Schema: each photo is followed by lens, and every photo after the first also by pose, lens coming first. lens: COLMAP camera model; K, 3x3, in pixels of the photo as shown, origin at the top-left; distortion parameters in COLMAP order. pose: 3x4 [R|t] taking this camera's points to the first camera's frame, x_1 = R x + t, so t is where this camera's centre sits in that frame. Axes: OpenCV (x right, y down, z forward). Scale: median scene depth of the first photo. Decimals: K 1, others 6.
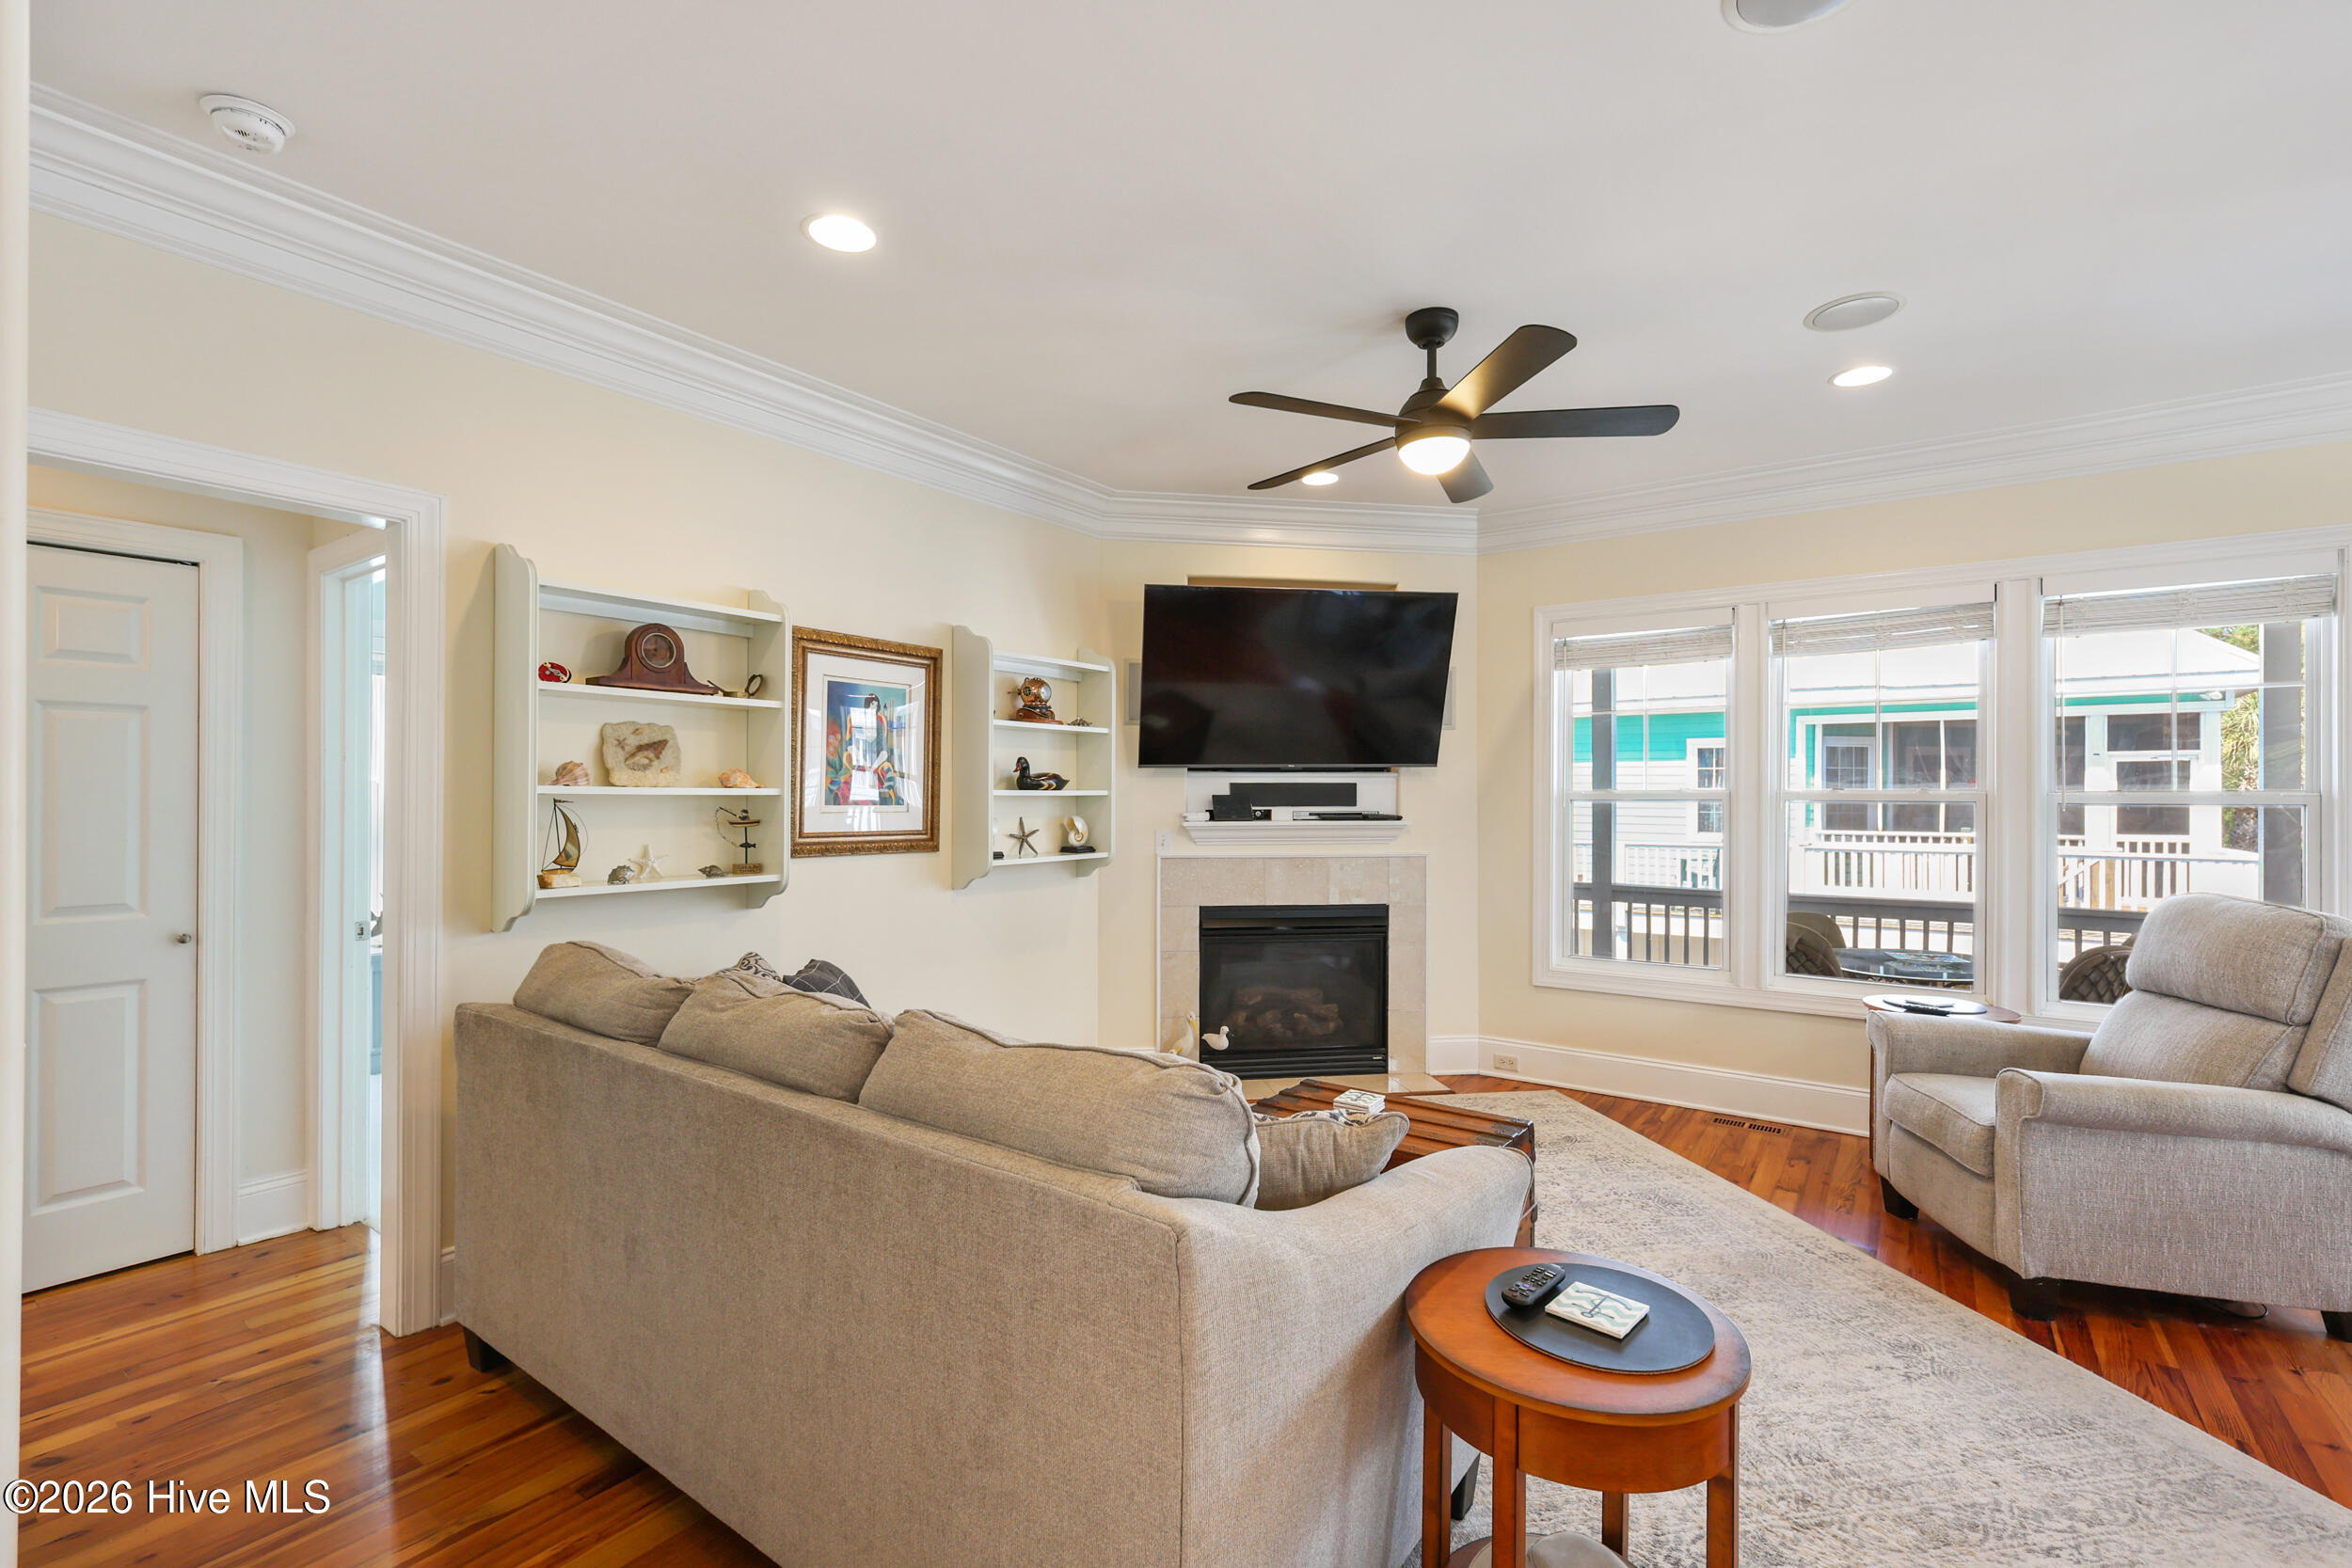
lens RADIAL K [[1032.4, 0, 1187.0], [0, 1032.4, 792.4], [0, 0, 1]] dist [0.003294, 0.000051]
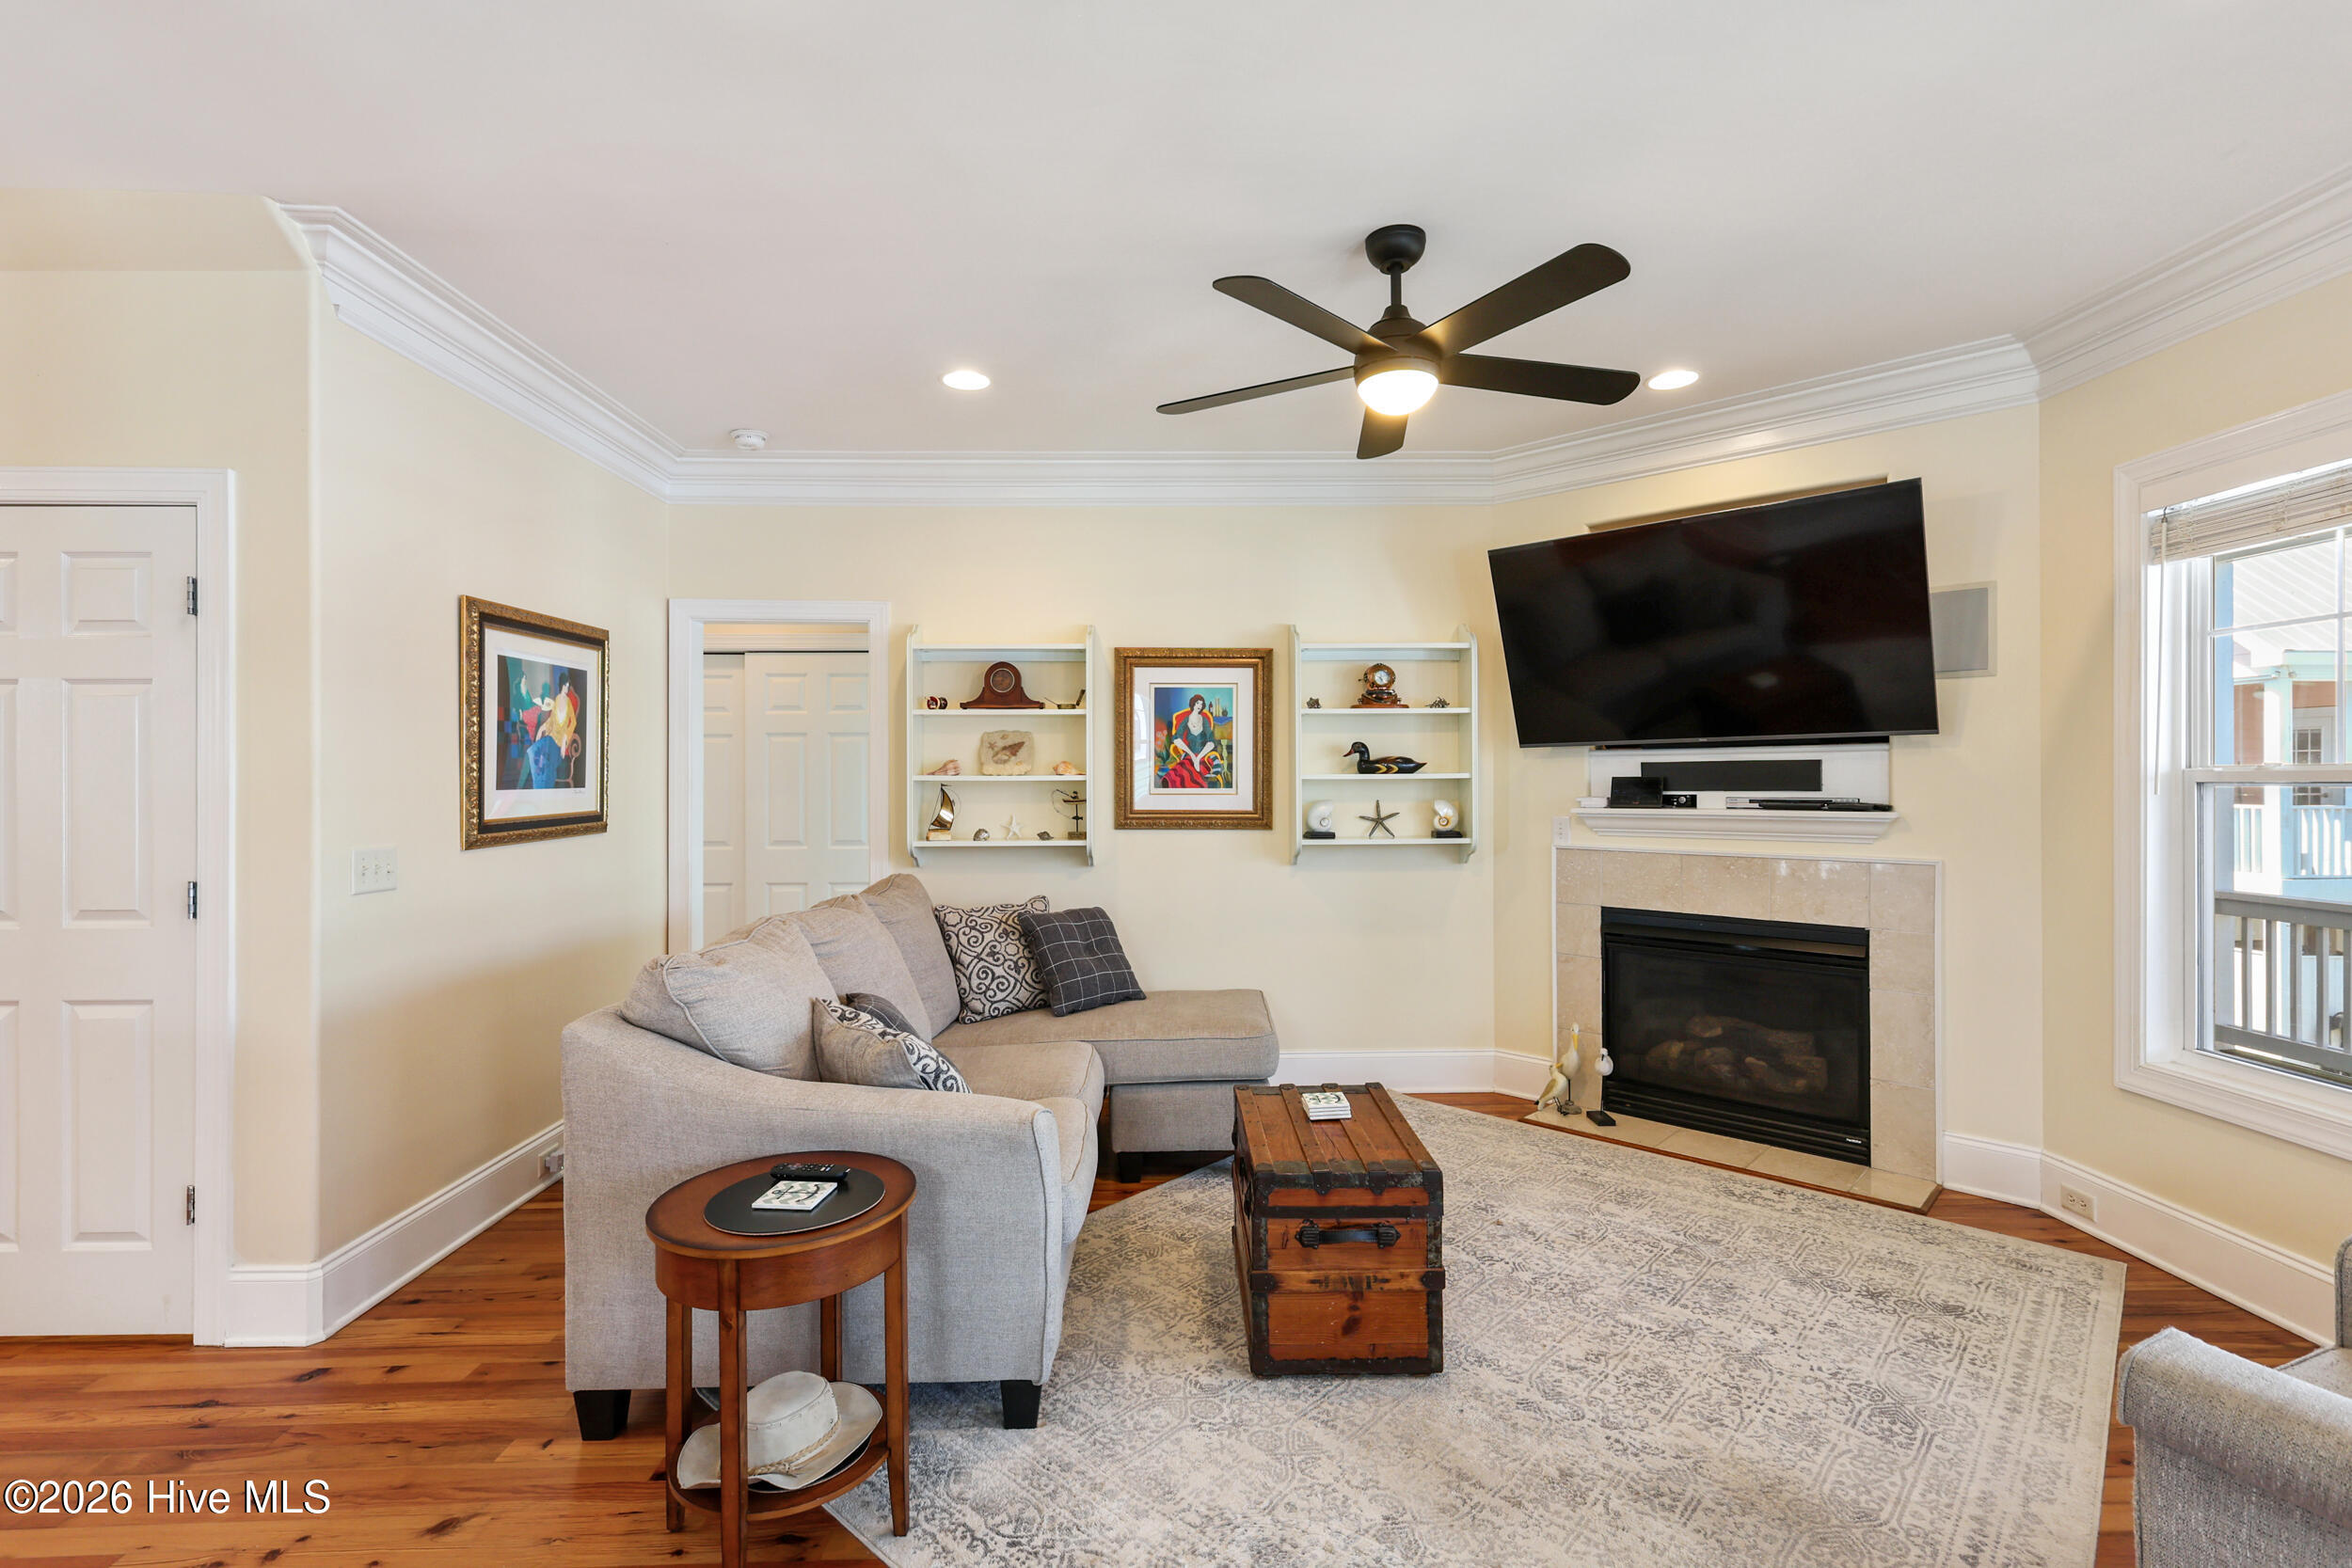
lens RADIAL K [[1086.9, 0, 1184.8], [0, 1086.9, 775.5], [0, 0, 1]] dist [0.004180, -0.000105]
pose [[0.603872, -0.006548, -0.797054, 0.593765], [0.008515, 0.999962, -0.001764, -0.000227], [0.797036, -0.005722, 0.603905, 0.200064]]
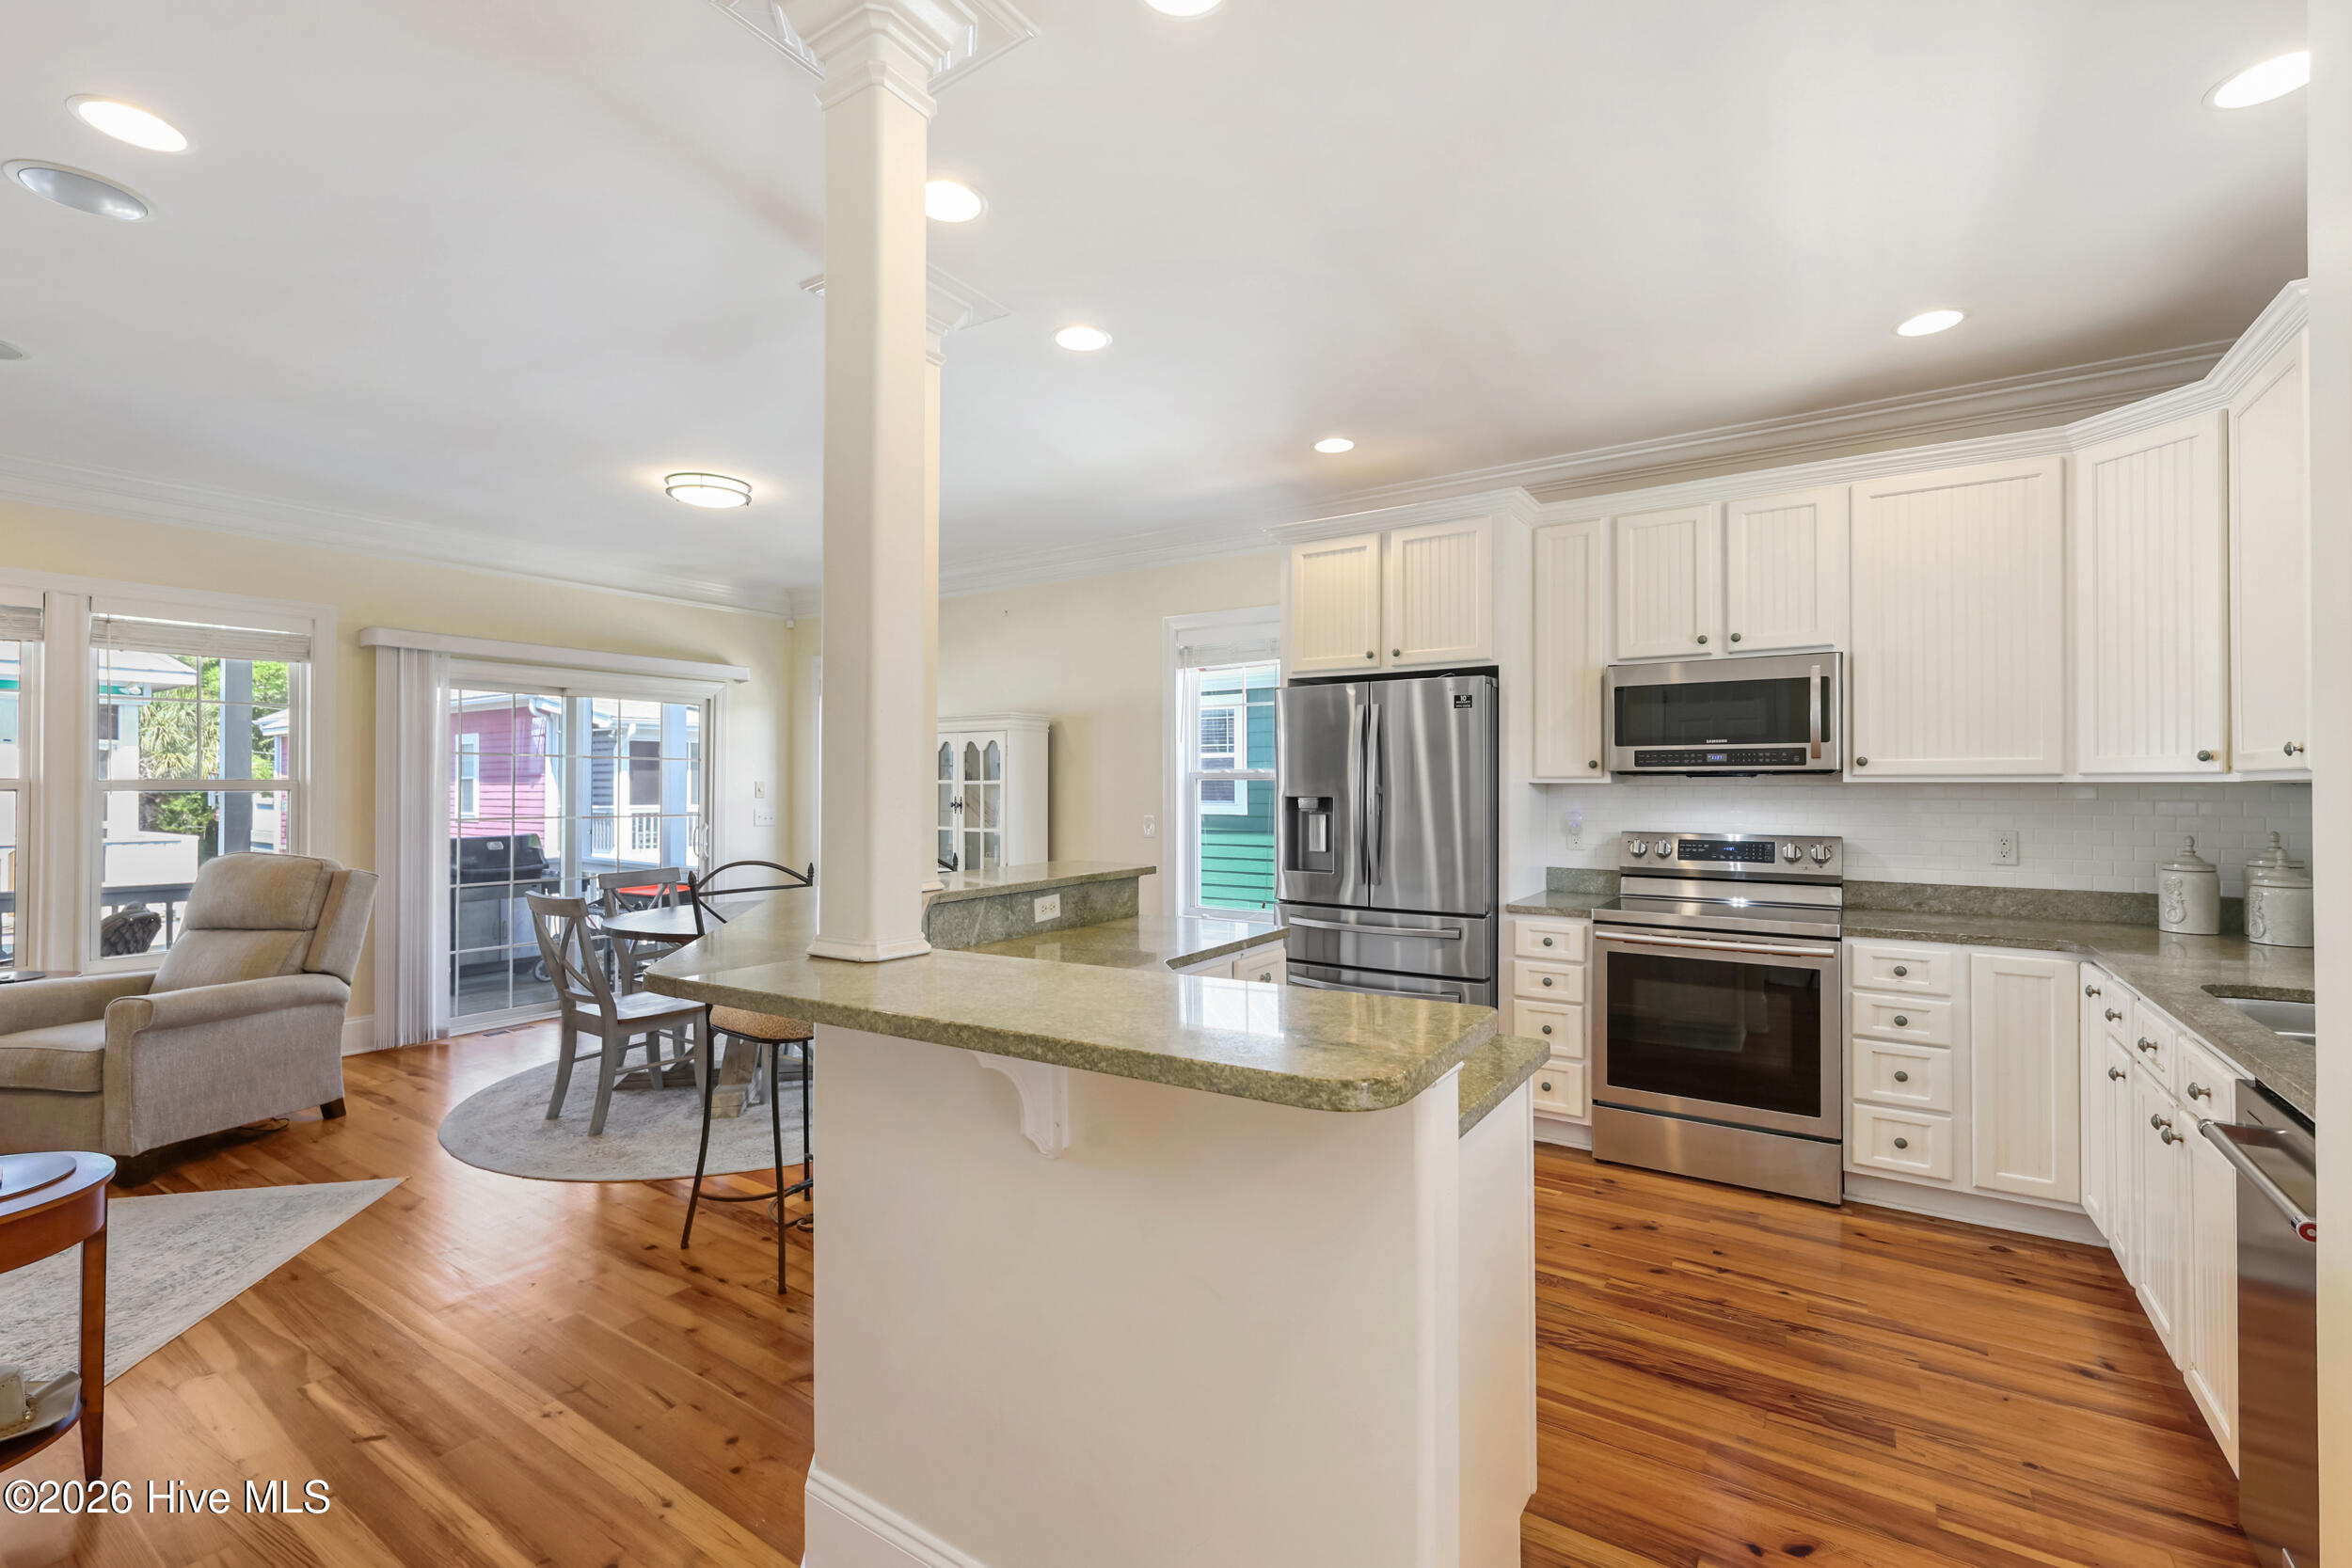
lens RADIAL K [[1032.4, 0, 1172.2], [0, 1032.4, 785.1], [0, 0, 1]] dist [0.003294, 0.000051]
pose [[-0.022305, -0.001030, 0.999751, -0.328917], [-0.004543, 0.999989, 0.000929, -0.001925], [-0.999741, -0.004521, -0.022310, -0.171066]]
